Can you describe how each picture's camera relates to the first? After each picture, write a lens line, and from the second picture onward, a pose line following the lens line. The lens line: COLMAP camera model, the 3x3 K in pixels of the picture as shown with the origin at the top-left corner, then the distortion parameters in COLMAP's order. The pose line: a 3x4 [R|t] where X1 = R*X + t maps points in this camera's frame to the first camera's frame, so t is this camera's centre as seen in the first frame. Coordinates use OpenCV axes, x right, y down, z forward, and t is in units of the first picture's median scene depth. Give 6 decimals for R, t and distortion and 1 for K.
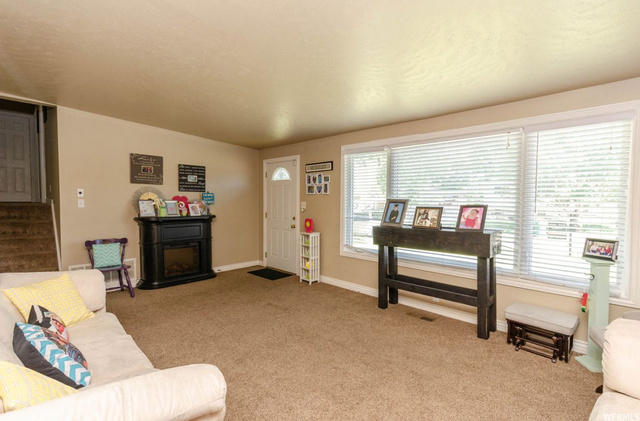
lens RADIAL K [[299.3, 0, 324.4], [0, 299.3, 210.8], [0, 0, 1]] dist [0.001826, -0.000030]
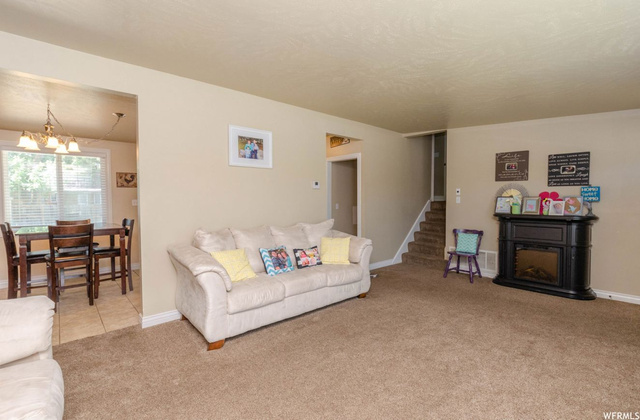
lens RADIAL K [[297.9, 0, 339.9], [0, 297.9, 205.5], [0, 0, 1]] dist [0.006127, -0.001910]
pose [[-0.029430, 0.015334, -0.999449, 0.413969], [-0.034654, 0.999266, 0.016351, -0.003339], [0.998966, 0.035116, -0.028877, 0.443035]]
